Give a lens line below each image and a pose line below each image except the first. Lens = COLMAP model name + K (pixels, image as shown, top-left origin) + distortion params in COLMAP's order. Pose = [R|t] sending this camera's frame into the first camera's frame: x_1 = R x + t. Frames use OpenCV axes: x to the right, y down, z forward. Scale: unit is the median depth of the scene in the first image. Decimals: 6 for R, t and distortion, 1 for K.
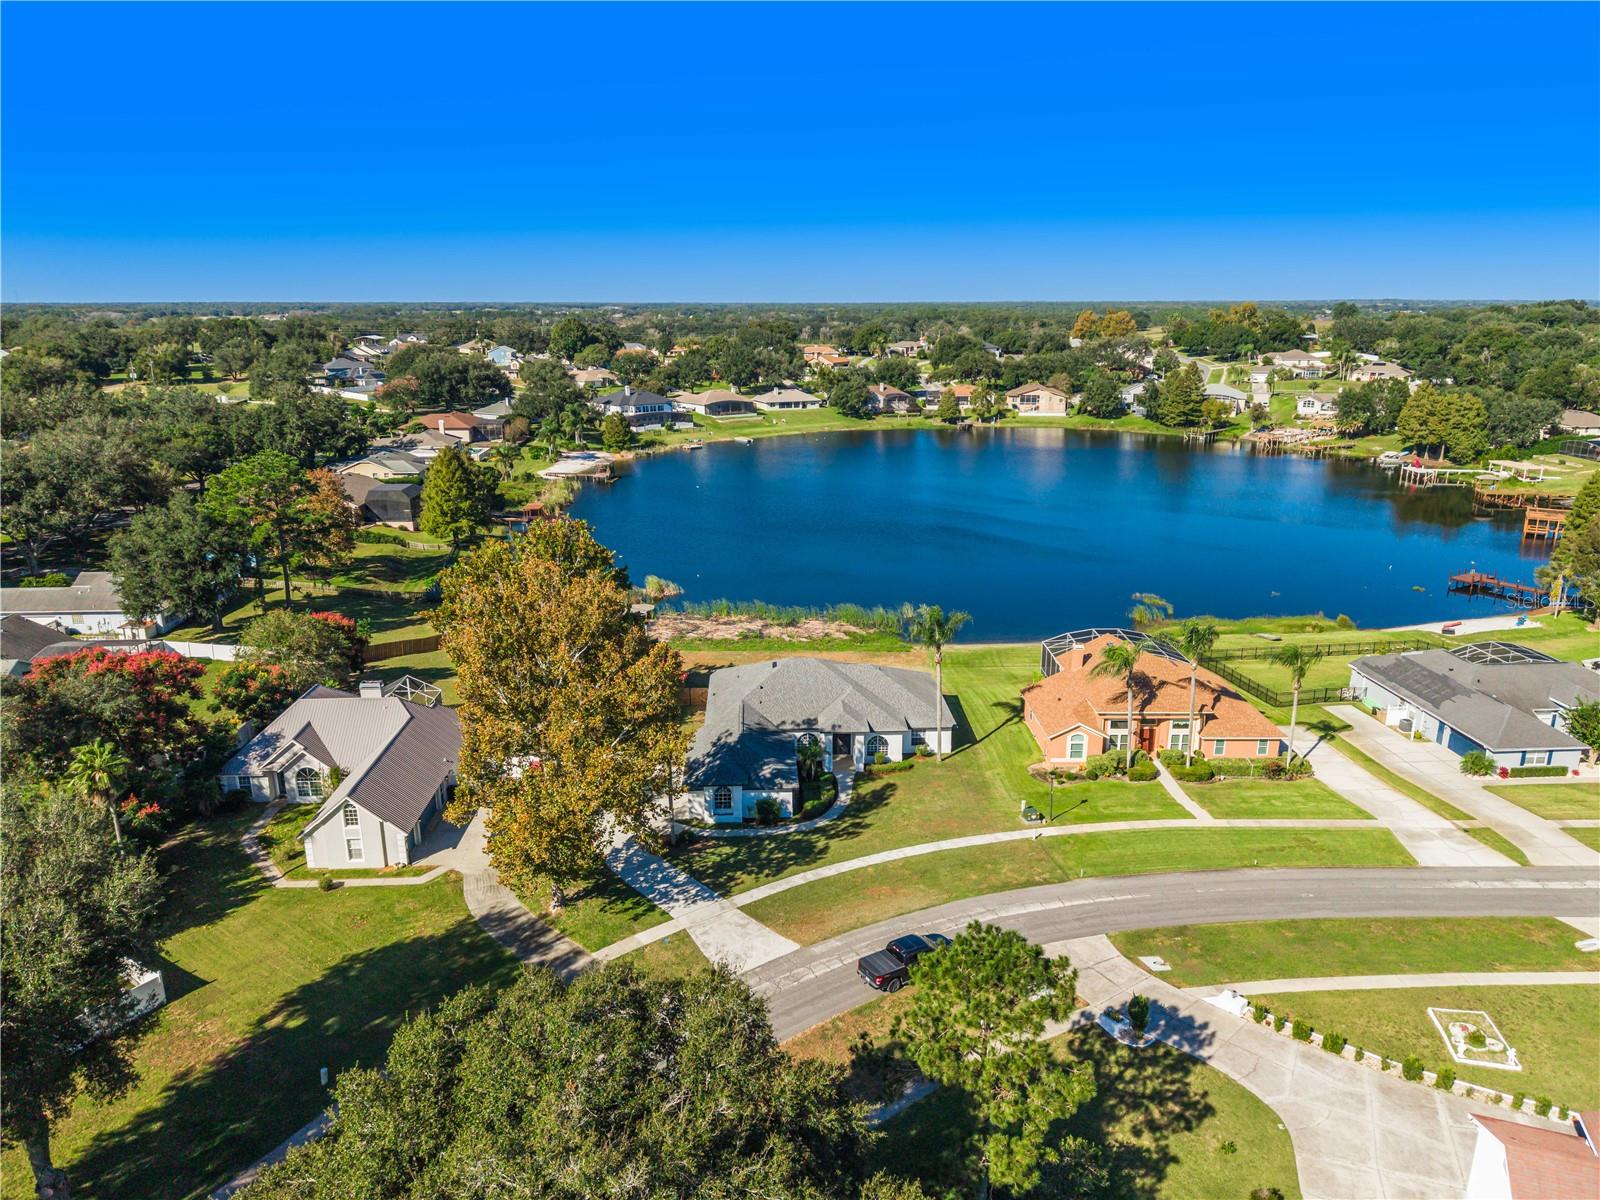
lens RADIAL K [[1069.6, 0, 810.2], [0, 1069.6, 597.7], [0, 0, 1]] dist [0.108283, -0.174887]
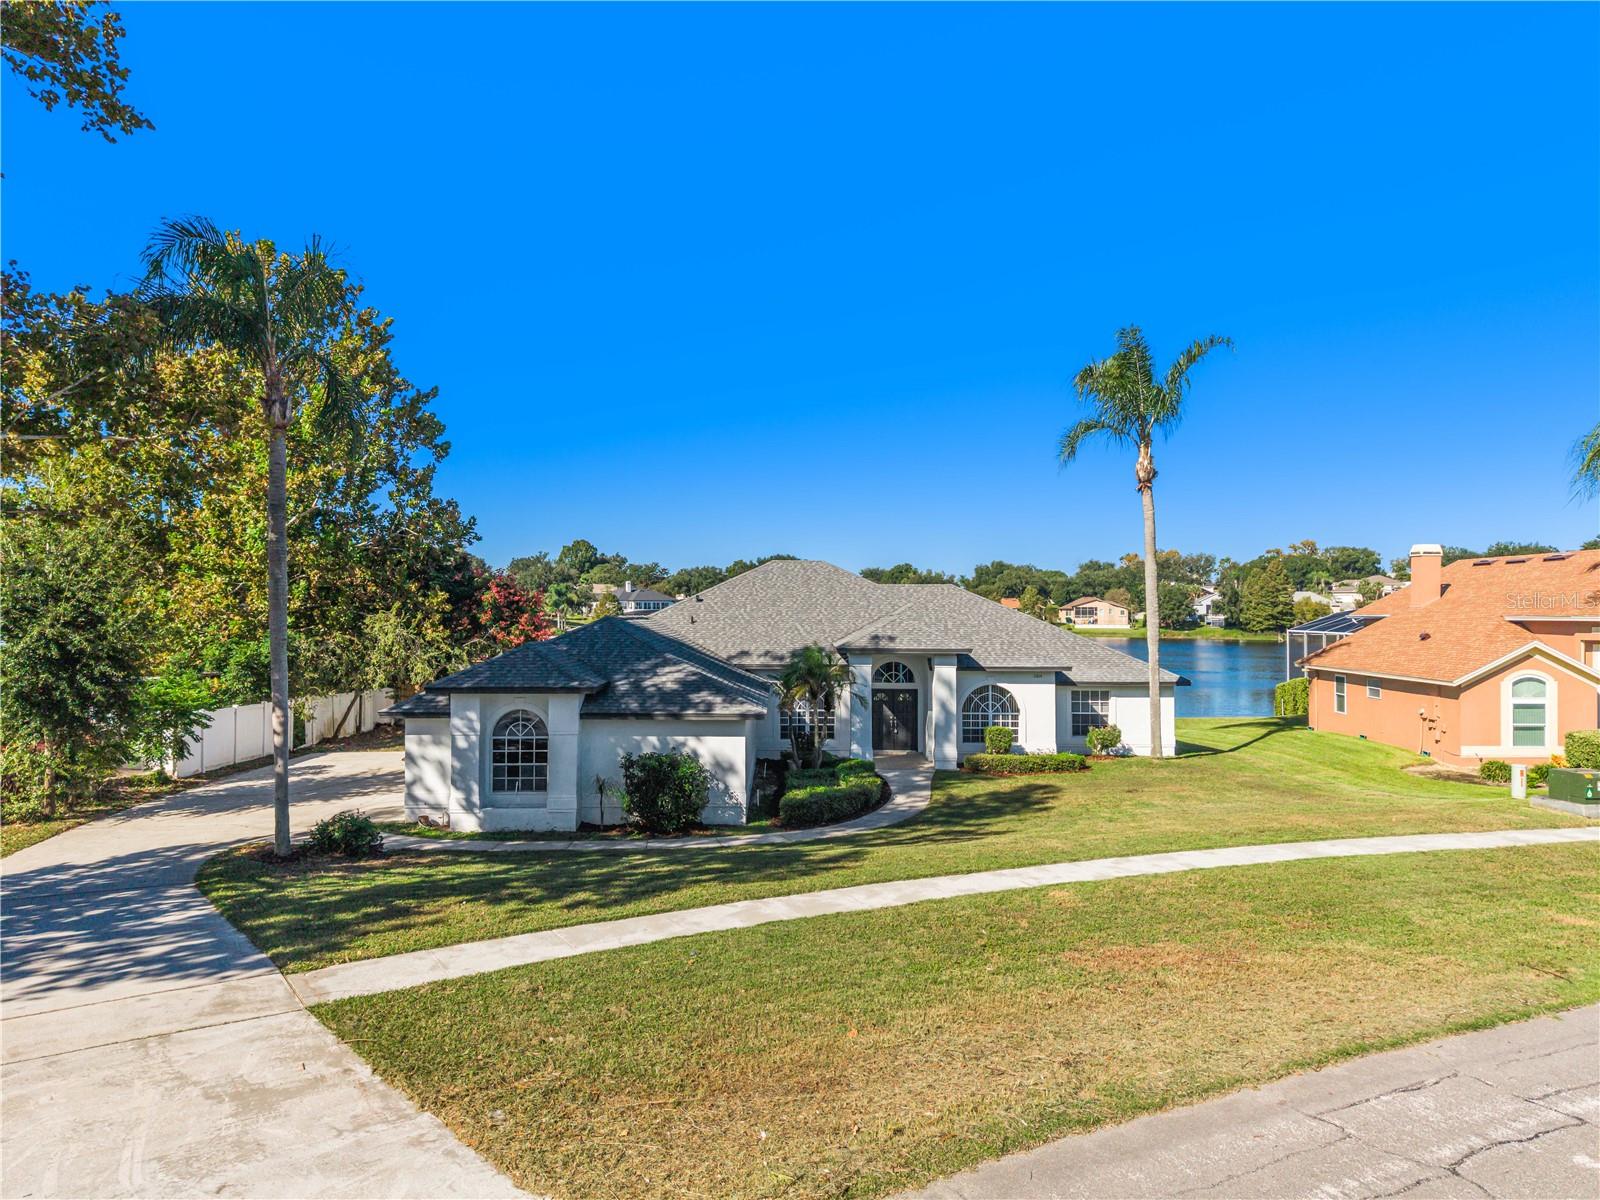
lens RADIAL K [[1069.6, 0, 810.2], [0, 1069.6, 597.7], [0, 0, 1]] dist [0.108283, -0.174887]
pose [[0.999631, 0.001171, -0.027121, 0.008971], [-0.008538, 0.961926, -0.273176, 0.198821], [0.025769, 0.273307, 0.961582, 0.606600]]
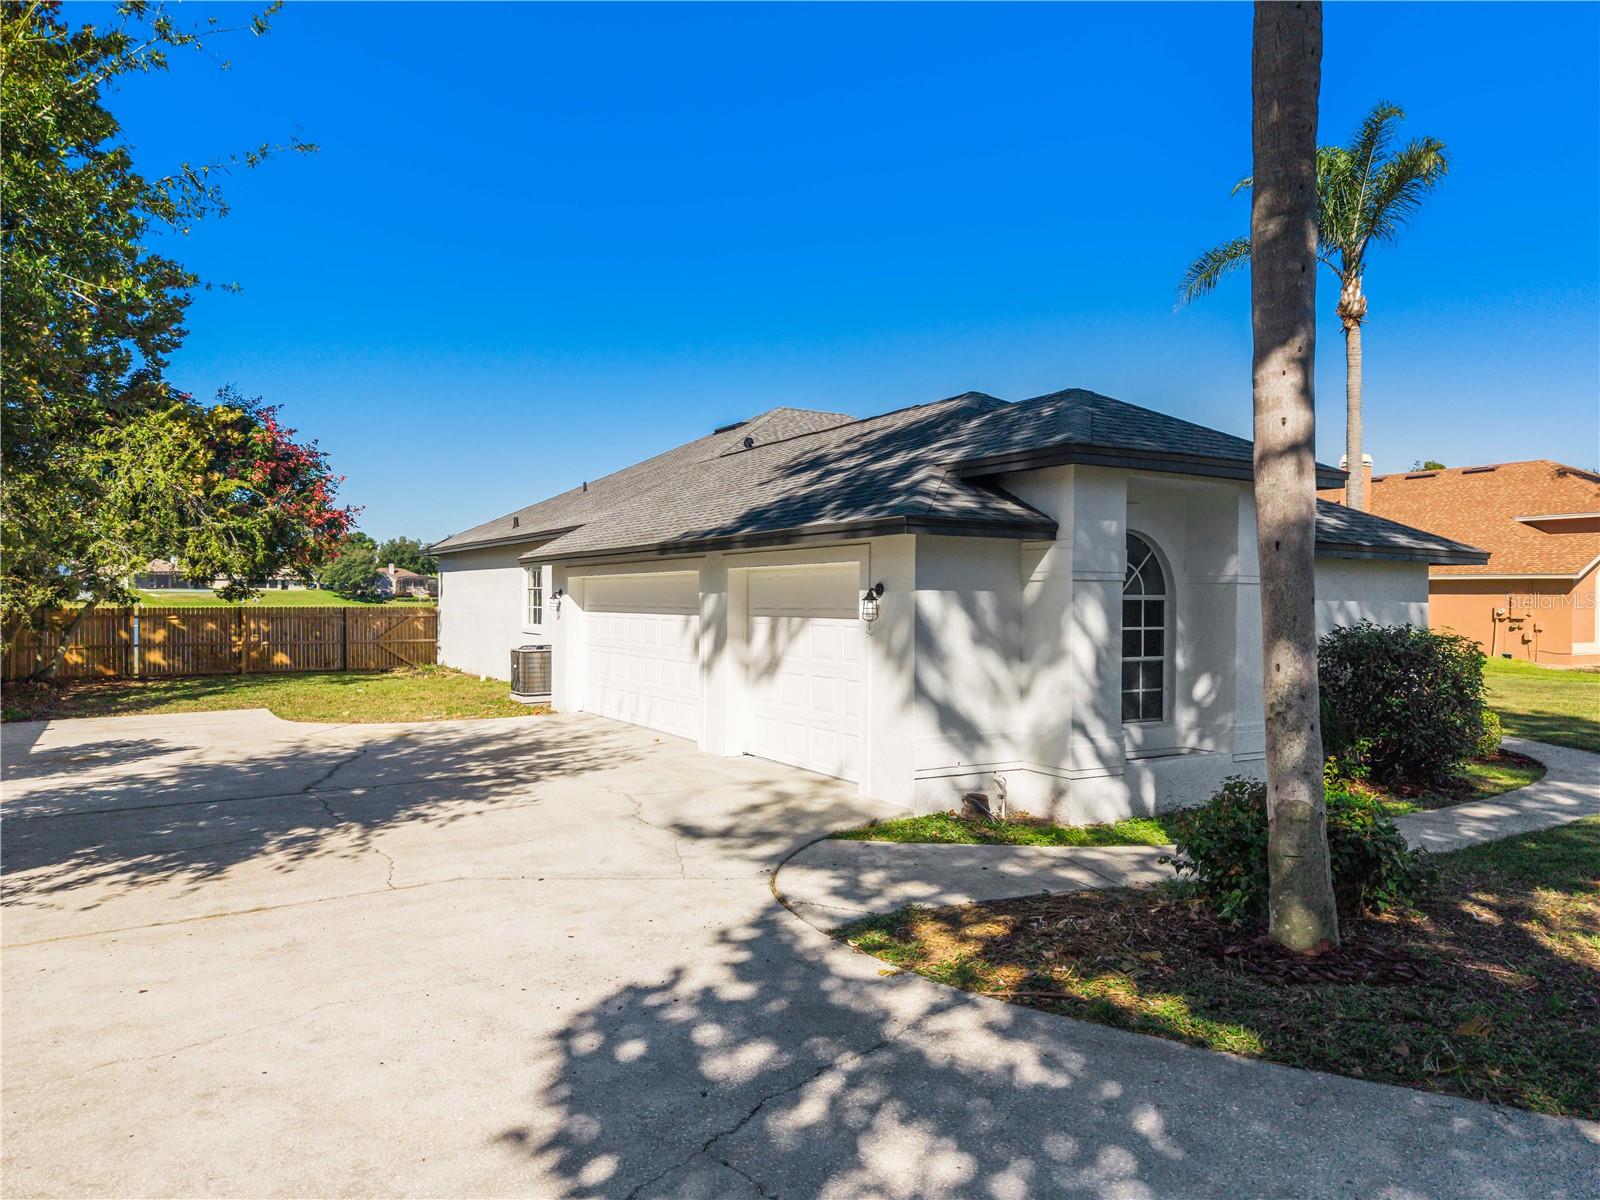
lens RADIAL K [[1085.3, 0, 813.8], [0, 1085.3, 600.5], [0, 0, 1]] dist [0.022700, -0.002072]
pose [[0.881890, 0.004099, 0.471437, -0.156506], [0.116706, 0.966942, -0.226722, 0.182238], [-0.456782, 0.254963, 0.852258, 0.790789]]
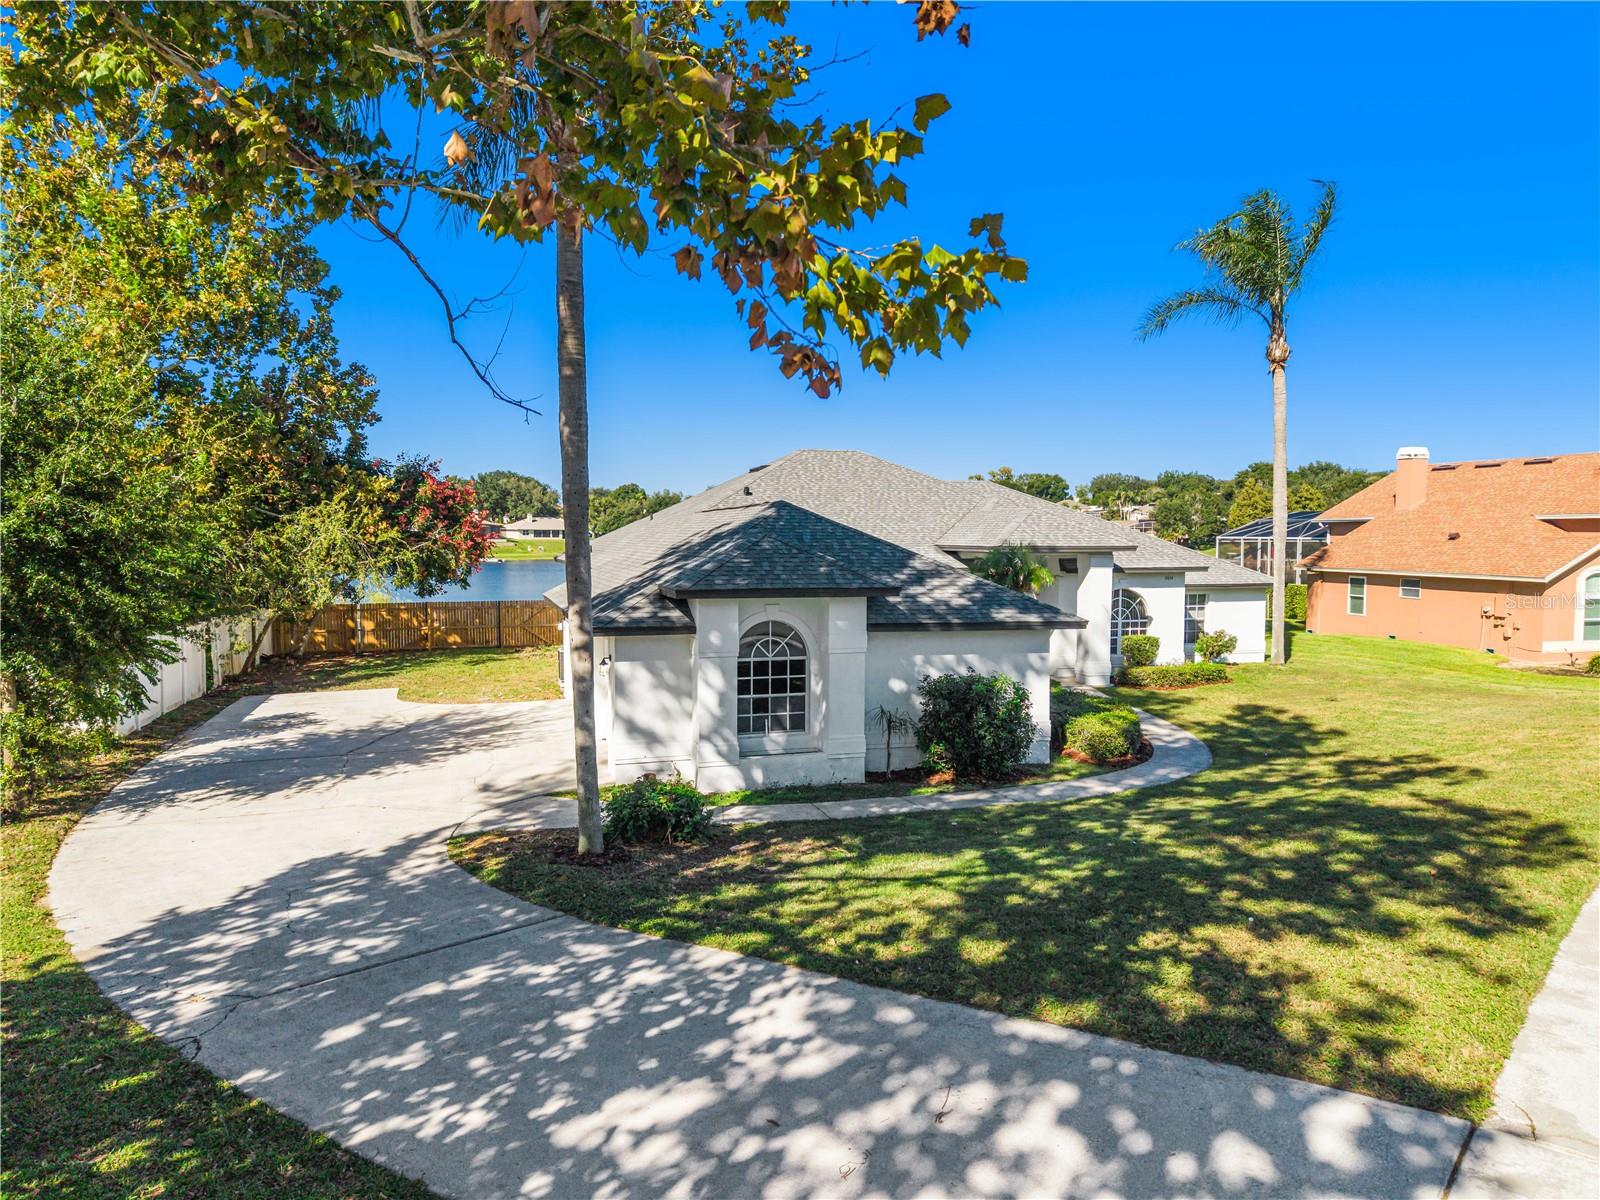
lens RADIAL K [[1069.6, 0, 810.2], [0, 1069.6, 597.7], [0, 0, 1]] dist [0.108283, -0.174887]
pose [[0.969106, -0.012099, 0.246349, -0.112531], [0.062224, 0.978482, -0.196726, 0.187009], [-0.238668, 0.205977, 0.949005, 0.686462]]
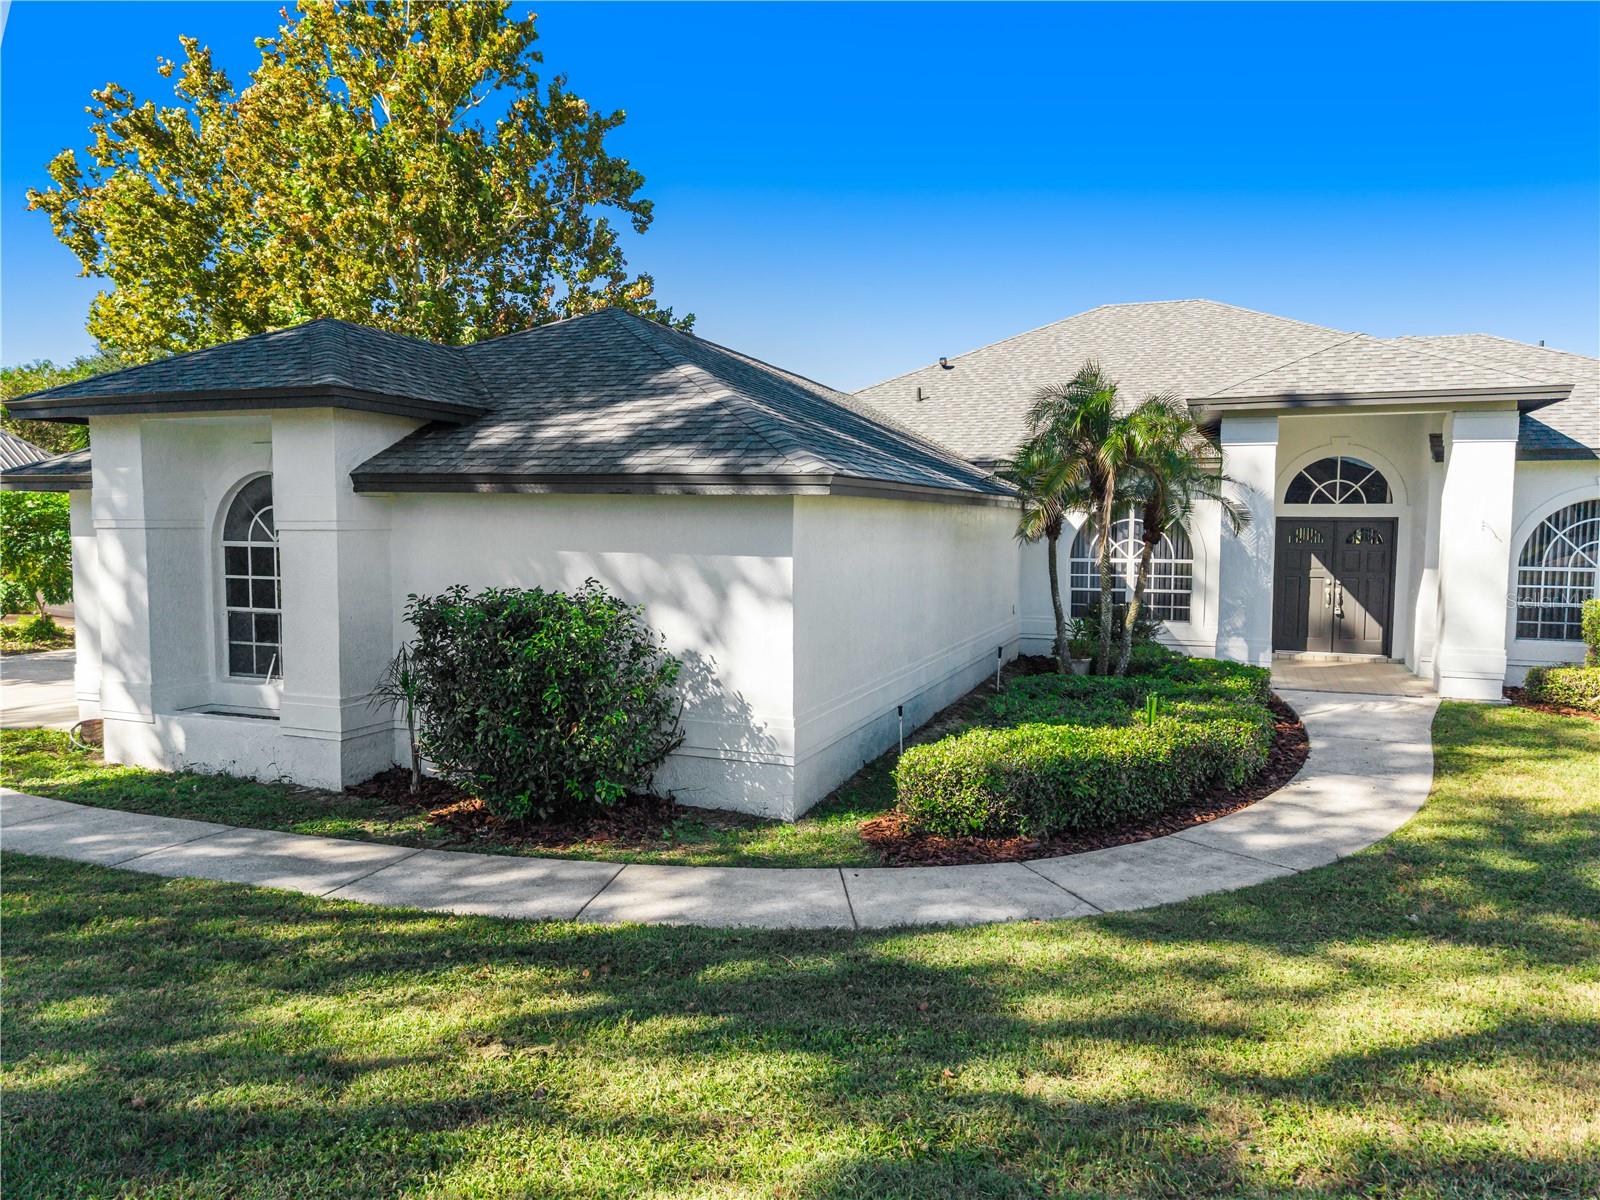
lens RADIAL K [[1069.6, 0, 810.2], [0, 1069.6, 597.7], [0, 0, 1]] dist [0.108283, -0.174887]
pose [[0.918454, 0.029728, -0.394408, 0.020150], [-0.108543, 0.977833, -0.179059, 0.177760], [0.380342, 0.207267, 0.901321, 0.800786]]
